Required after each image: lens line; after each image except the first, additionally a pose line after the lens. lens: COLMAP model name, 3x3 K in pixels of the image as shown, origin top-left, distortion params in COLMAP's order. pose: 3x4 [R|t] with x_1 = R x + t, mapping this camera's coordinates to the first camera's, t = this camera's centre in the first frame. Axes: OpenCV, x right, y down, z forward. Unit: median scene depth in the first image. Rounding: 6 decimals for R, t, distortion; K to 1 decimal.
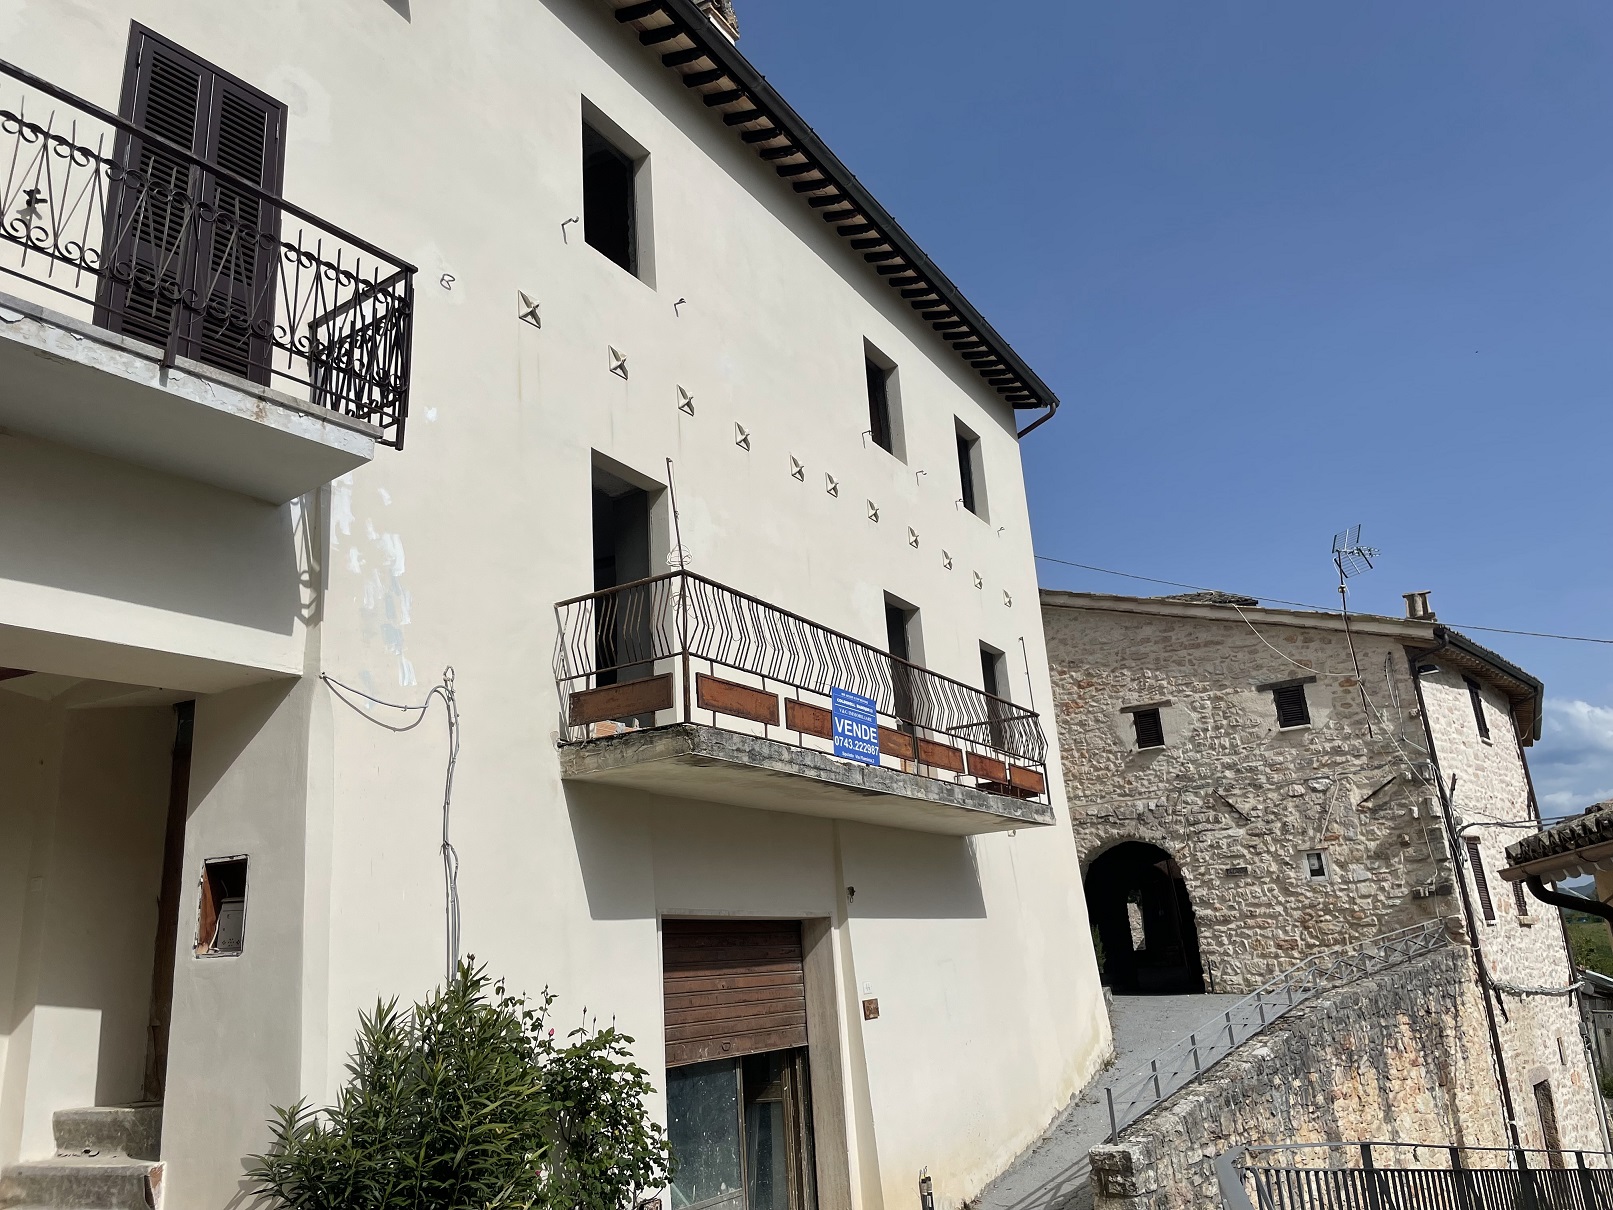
lens RADIAL K [[1241.8, 0, 785.8], [0, 1241.8, 606.4], [0, 0, 1]] dist [0.108297, -0.151216]
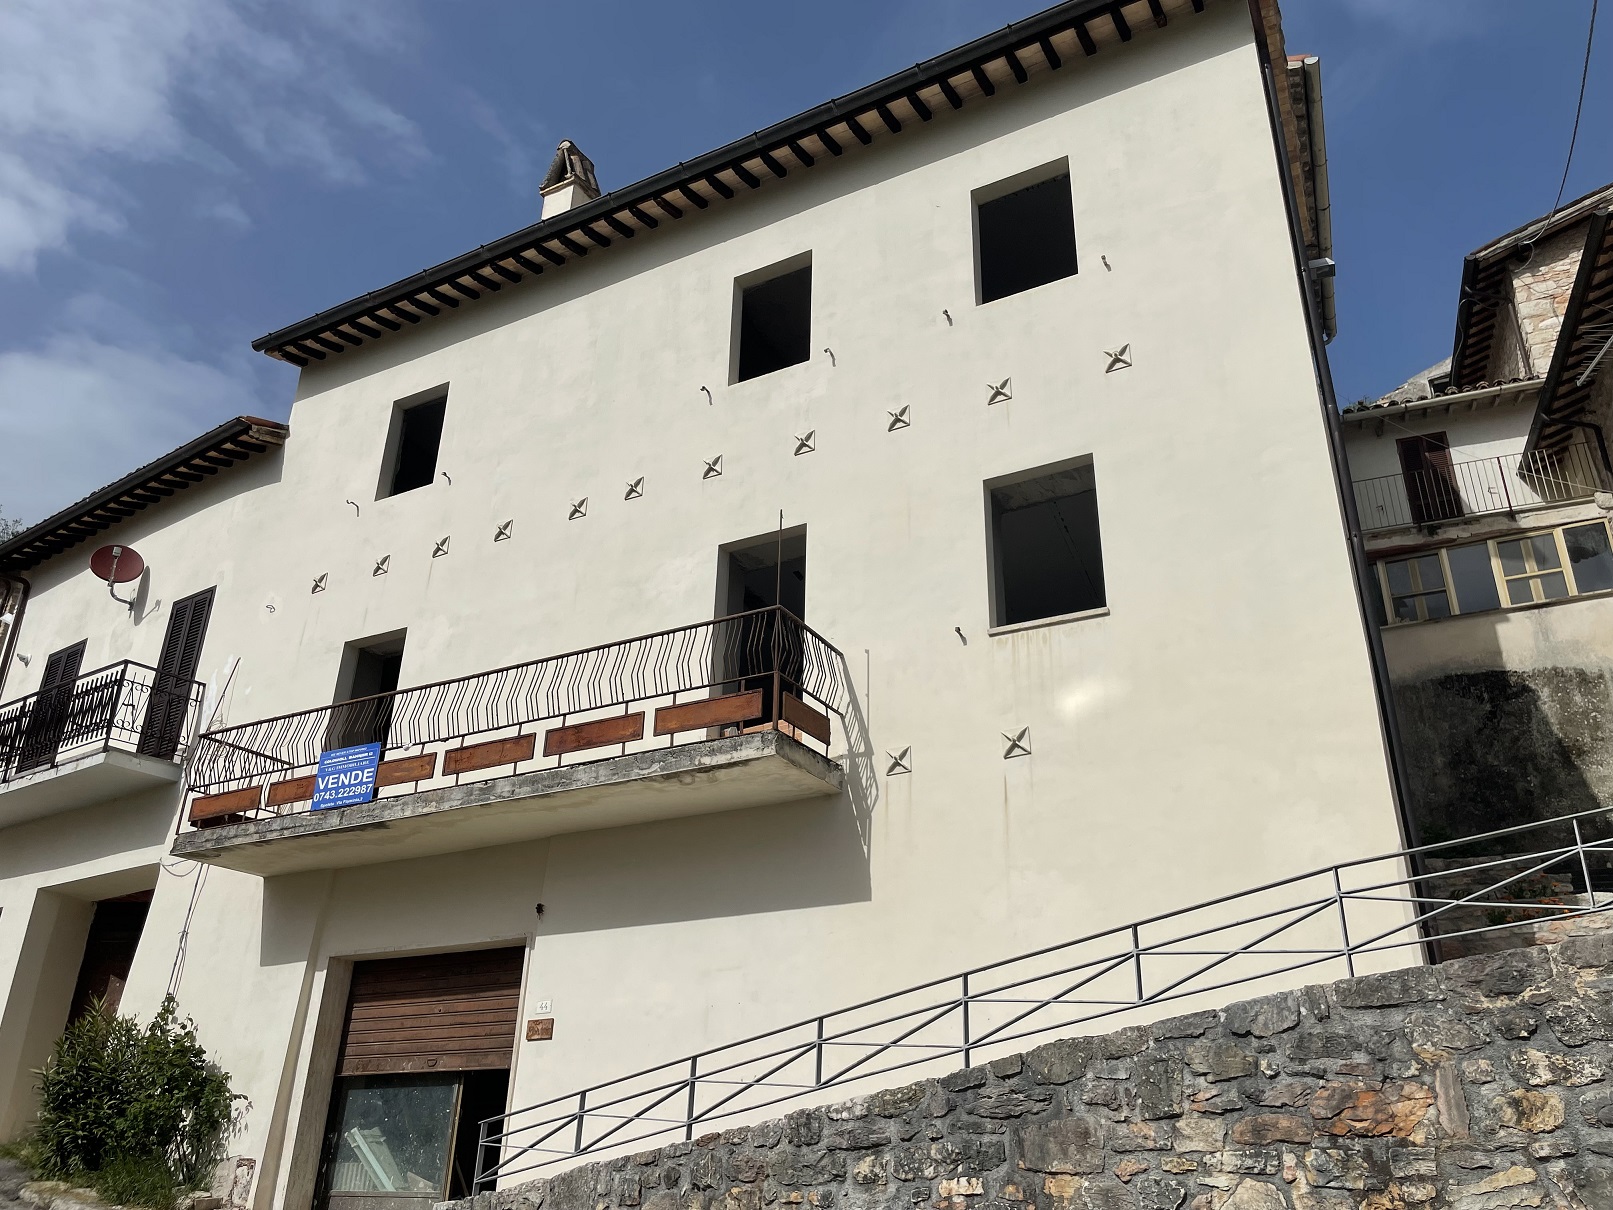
lens RADIAL K [[1231.6, 0, 810.4], [0, 1231.6, 597.0], [0, 0, 1]] dist [0.078790, -0.123564]
pose [[0.033054, -0.362219, -0.931507, 1.236819], [0.271909, 0.900120, -0.340366, 0.469513], [0.961755, -0.242035, 0.128244, 1.349090]]
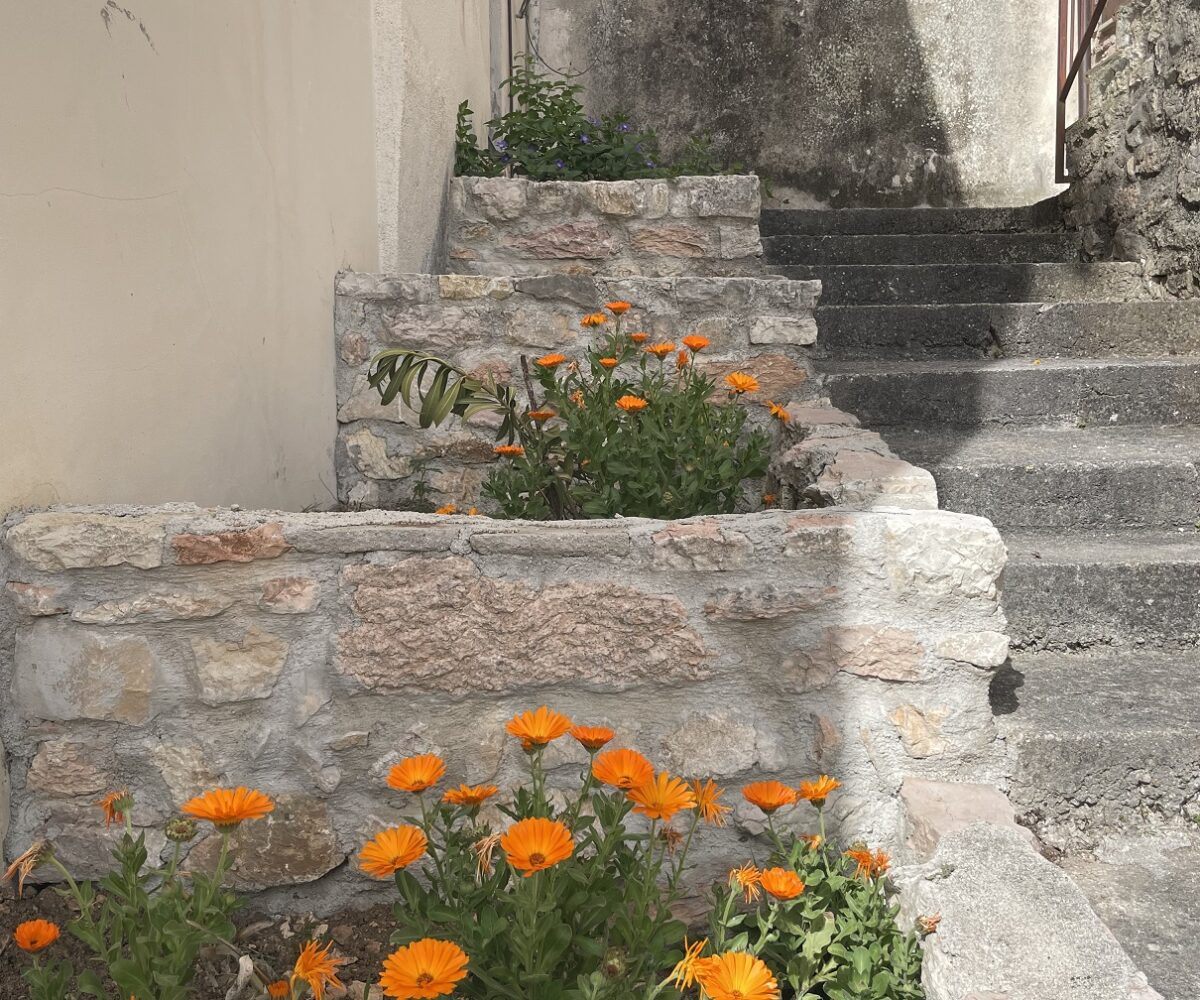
lens RADIAL K [[1223.4, 0, 600.9], [0, 1223.4, 470.8], [0, 0, 1]] dist [0.066845, -0.001353]
pose [[0.386980, 0.115340, -0.914846, 0.284888], [0.256323, 0.939586, 0.226883, 0.456626], [0.885745, -0.322296, 0.334037, 1.990397]]
